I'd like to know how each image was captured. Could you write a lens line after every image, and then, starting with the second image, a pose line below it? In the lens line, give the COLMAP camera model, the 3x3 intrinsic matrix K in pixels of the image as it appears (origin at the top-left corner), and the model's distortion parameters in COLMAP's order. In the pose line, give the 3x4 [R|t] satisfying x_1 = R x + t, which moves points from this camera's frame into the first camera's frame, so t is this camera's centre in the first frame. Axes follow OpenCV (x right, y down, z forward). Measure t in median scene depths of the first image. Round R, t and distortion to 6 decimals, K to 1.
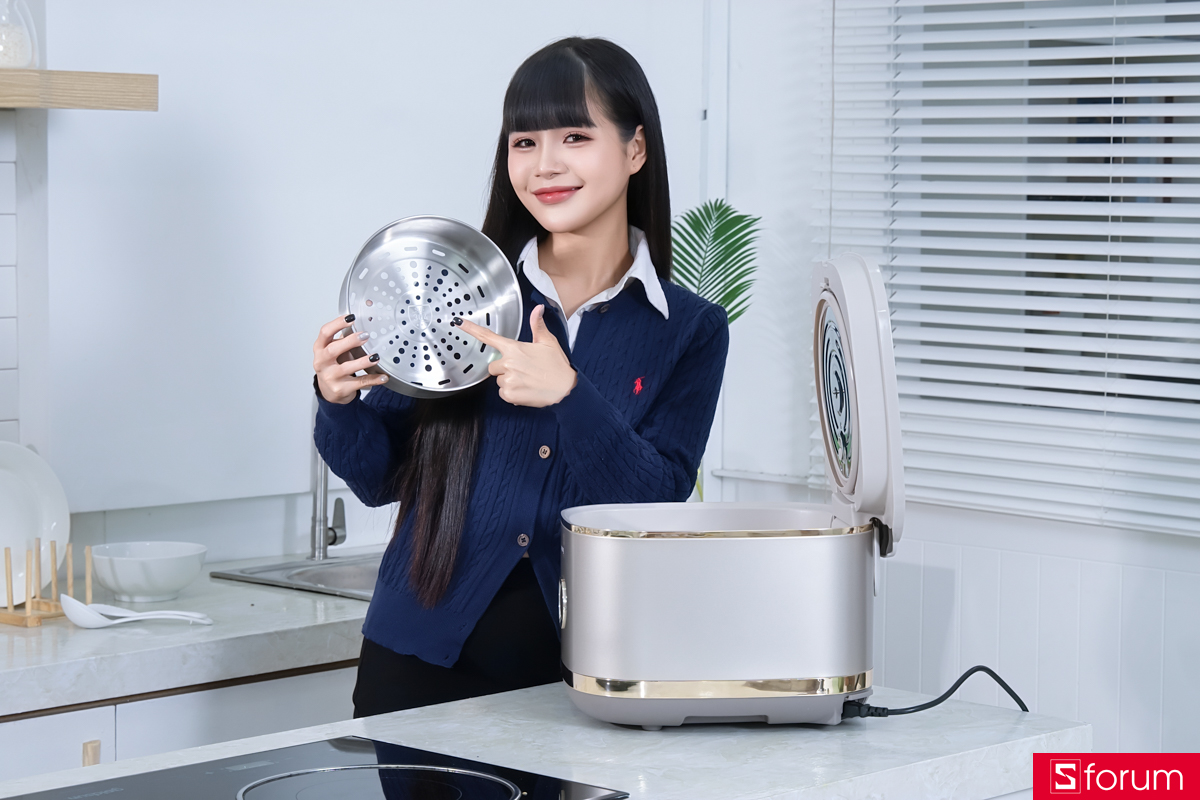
lens RADIAL K [[2796.0, 0, 600.0], [0, 2796.0, 400.0], [0, 0, 1]] dist [0.045201, 0.250391]
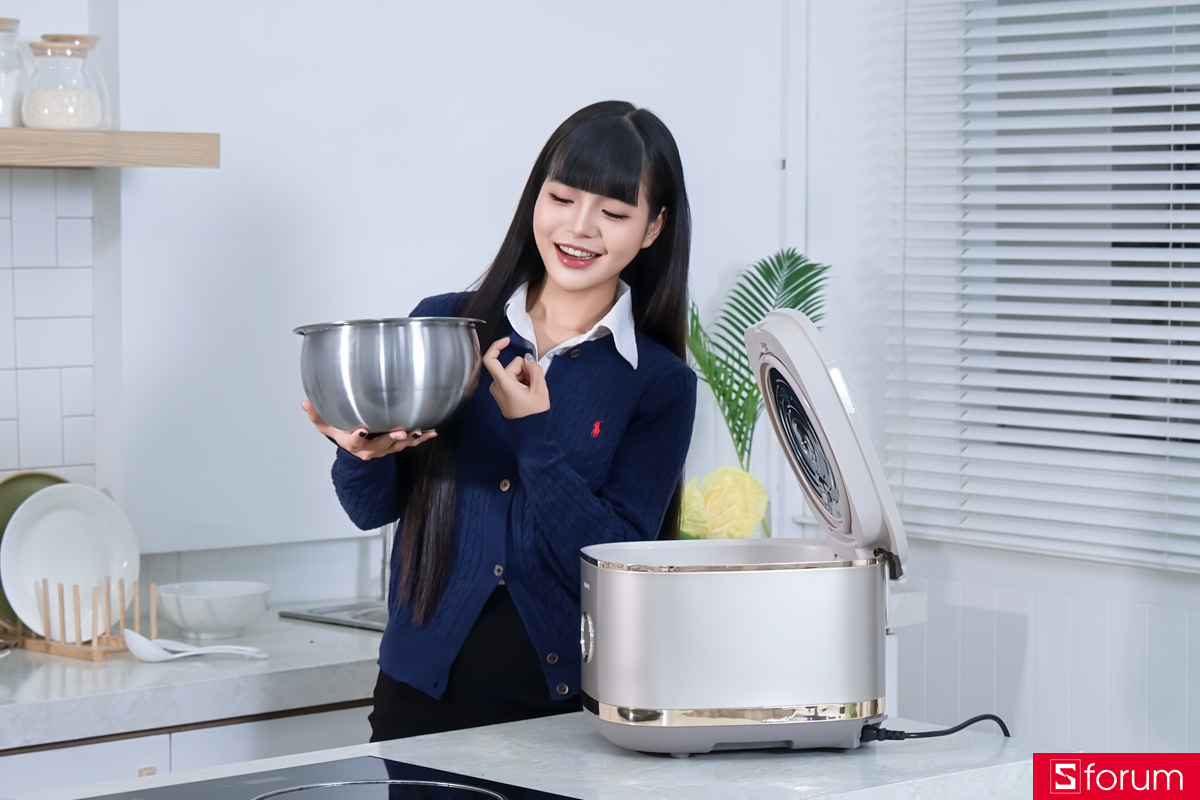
lens RADIAL K [[2946.2, 0, 581.9], [0, 2946.2, 374.9], [0, 0, 1]] dist [0.085572, -0.156161]
pose [[0.997179, -0.003922, -0.074962, 0.057030], [0.001717, 0.999564, -0.029469, 0.006656], [0.075045, 0.029257, 0.996751, -0.083897]]
